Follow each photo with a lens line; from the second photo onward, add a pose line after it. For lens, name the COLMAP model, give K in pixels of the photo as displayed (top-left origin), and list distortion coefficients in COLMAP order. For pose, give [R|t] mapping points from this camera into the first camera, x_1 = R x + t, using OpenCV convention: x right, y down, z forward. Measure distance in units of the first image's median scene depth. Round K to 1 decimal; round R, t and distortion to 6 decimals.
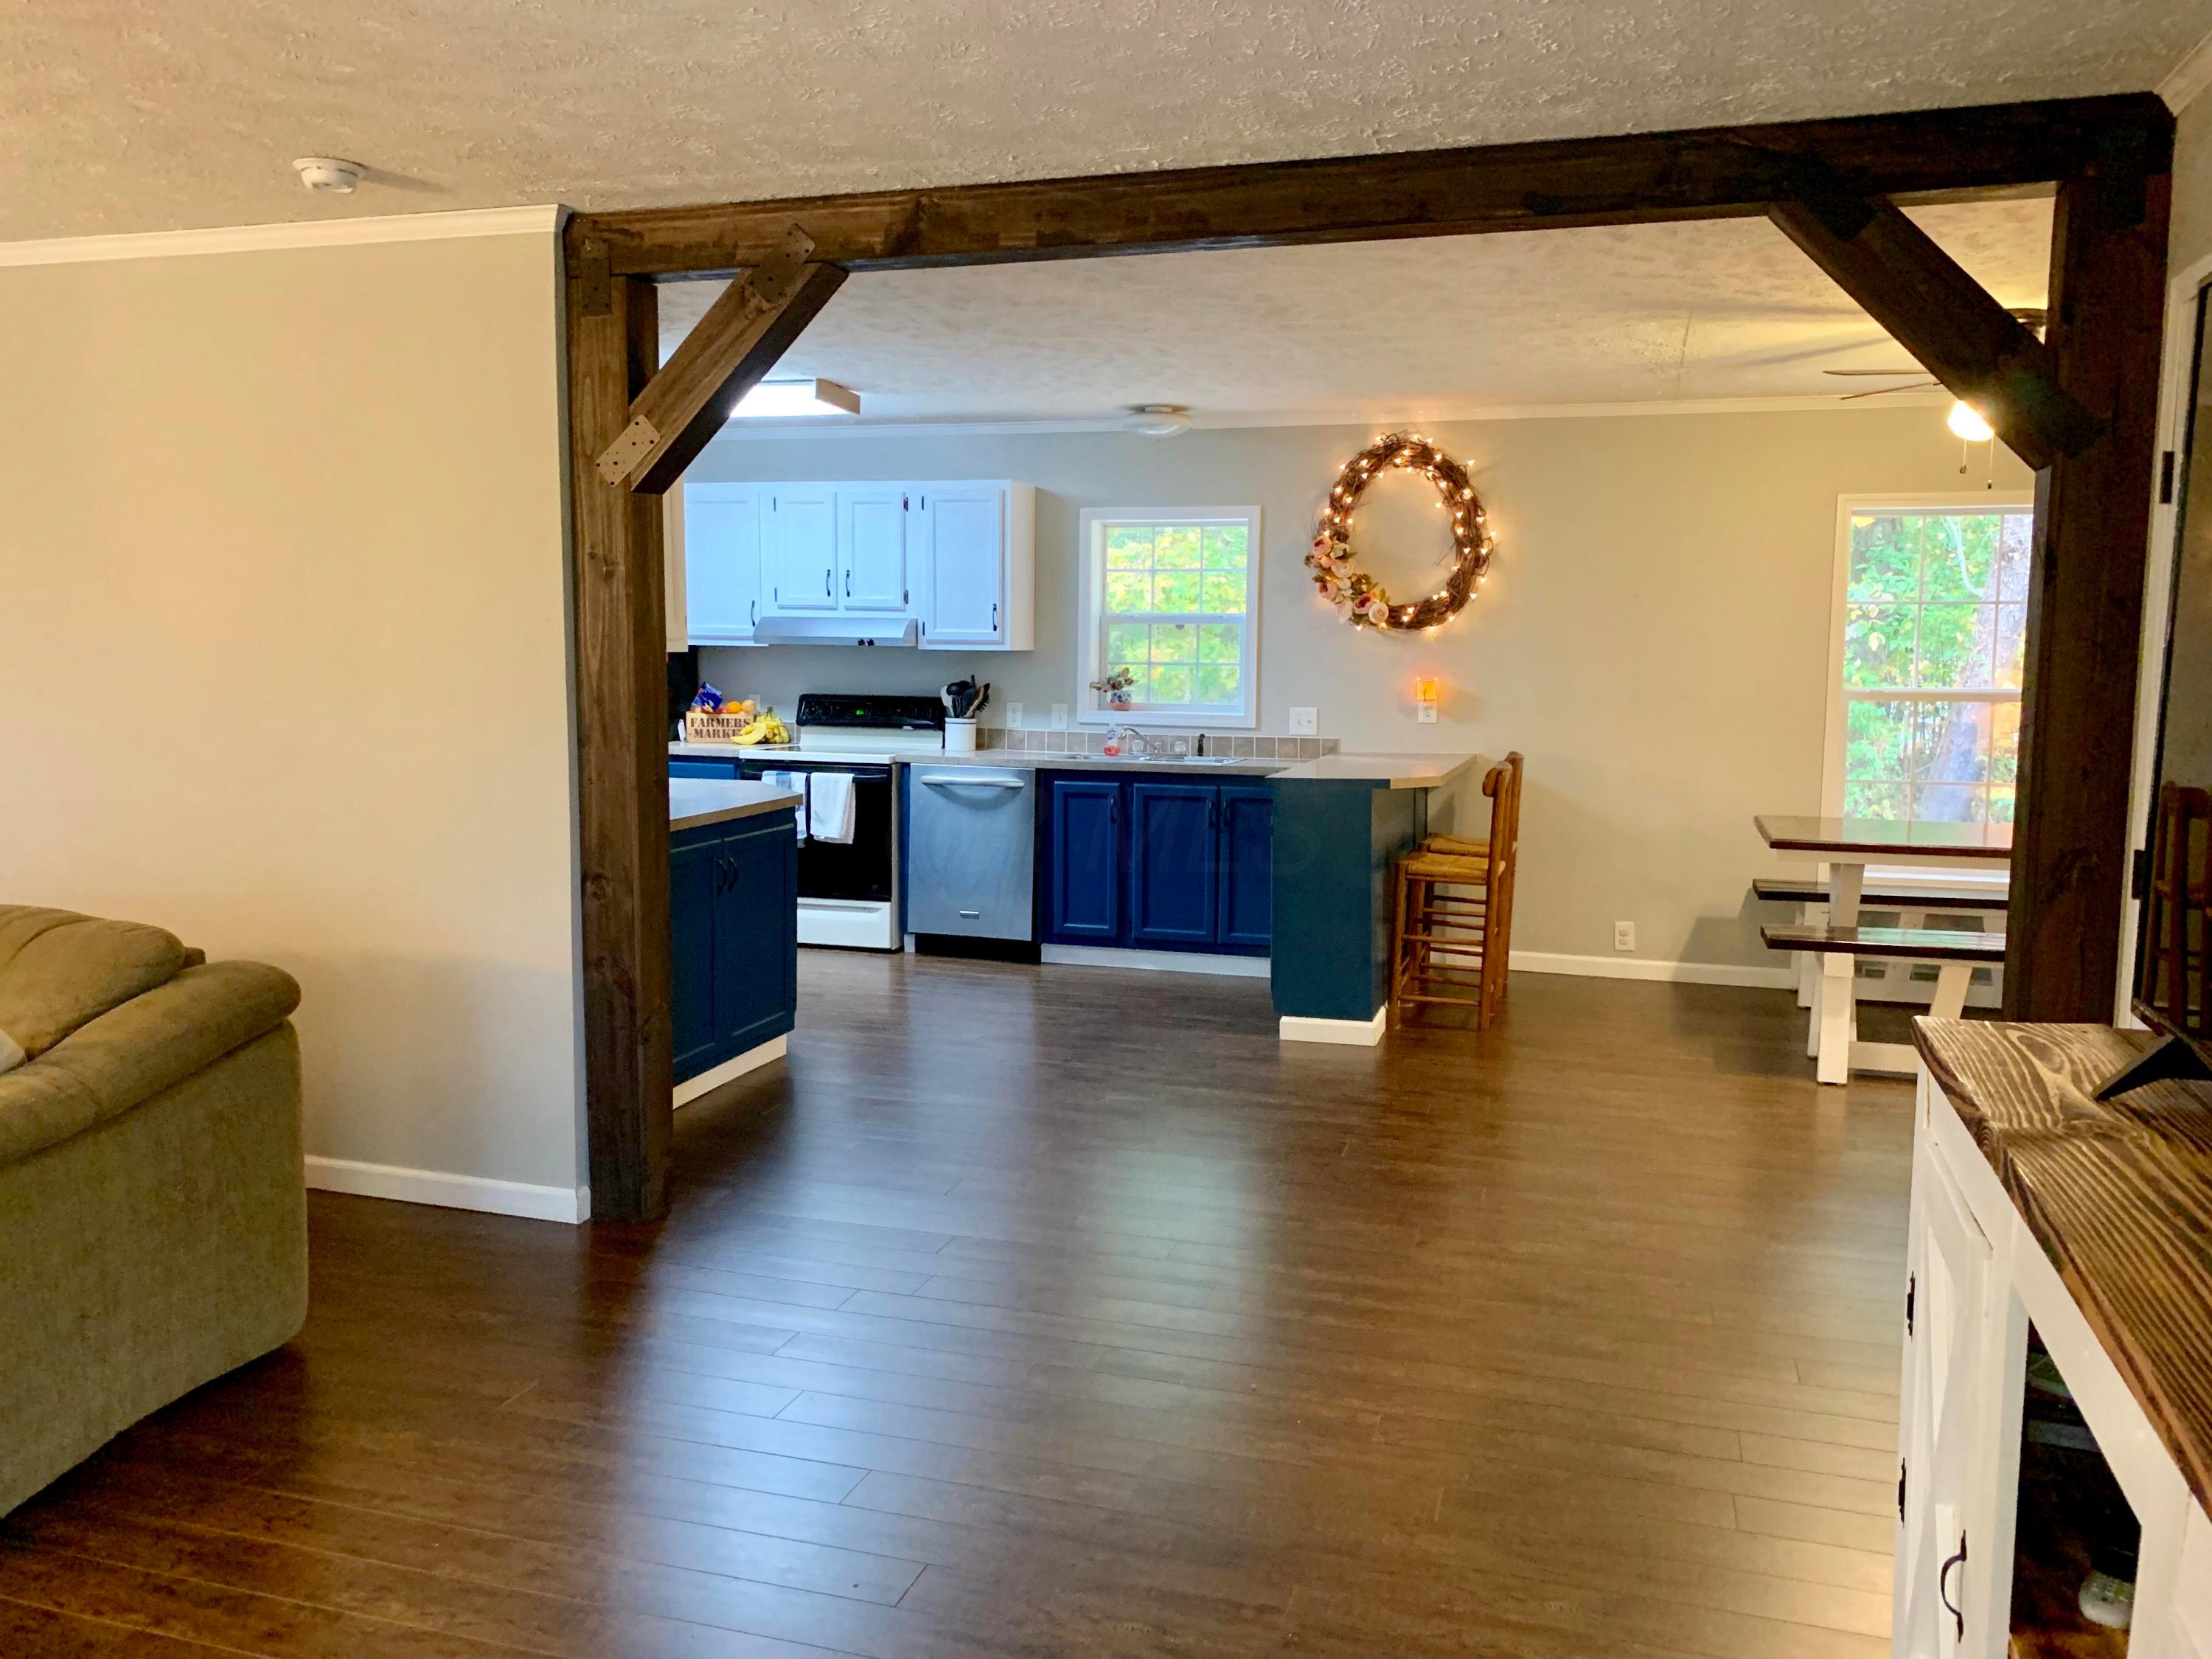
lens RADIAL K [[1685.0, 0, 1106.0], [0, 1685.0, 829.5], [0, 0, 1]] dist [0.033723, -0.027238]
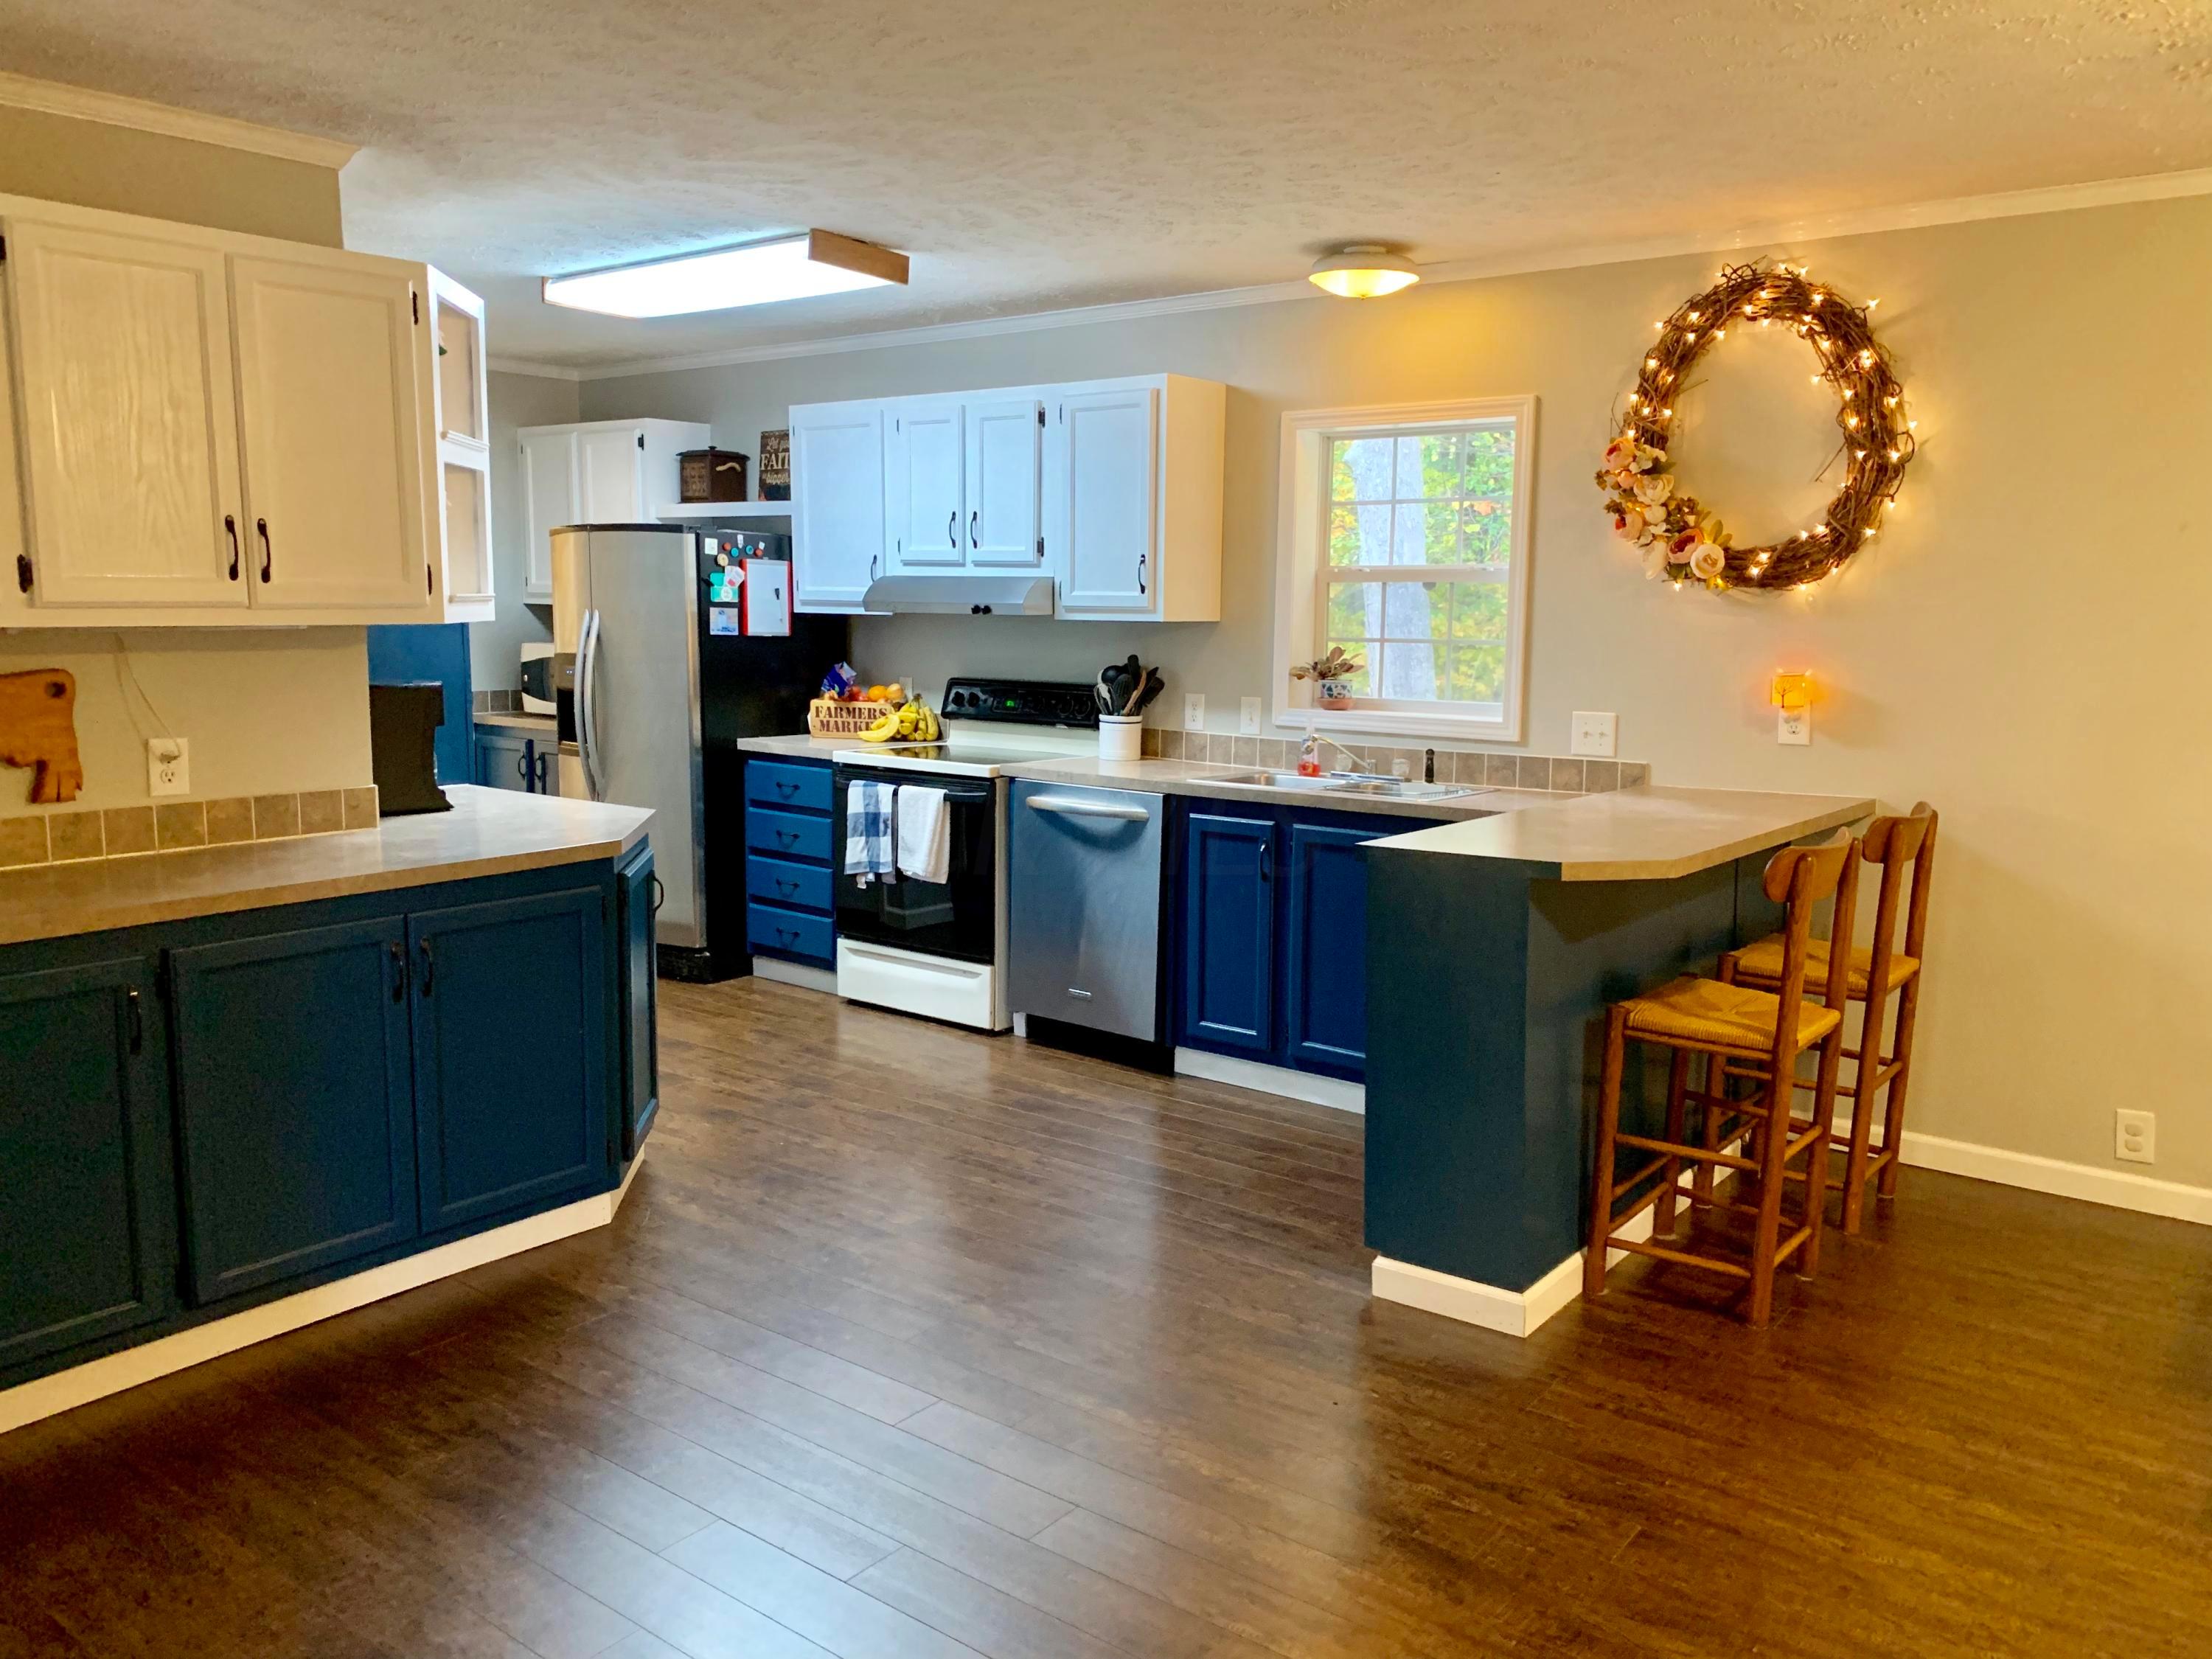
lens RADIAL K [[1667.3, 0, 1106.0], [0, 1667.3, 829.5], [0, 0, 1]] dist [-0.006000, -0.002421]
pose [[0.933624, 0.047387, -0.355107, 0.171019], [-0.040268, 0.998813, 0.027415, -0.038077], [0.355984, -0.011296, 0.934424, 0.347199]]
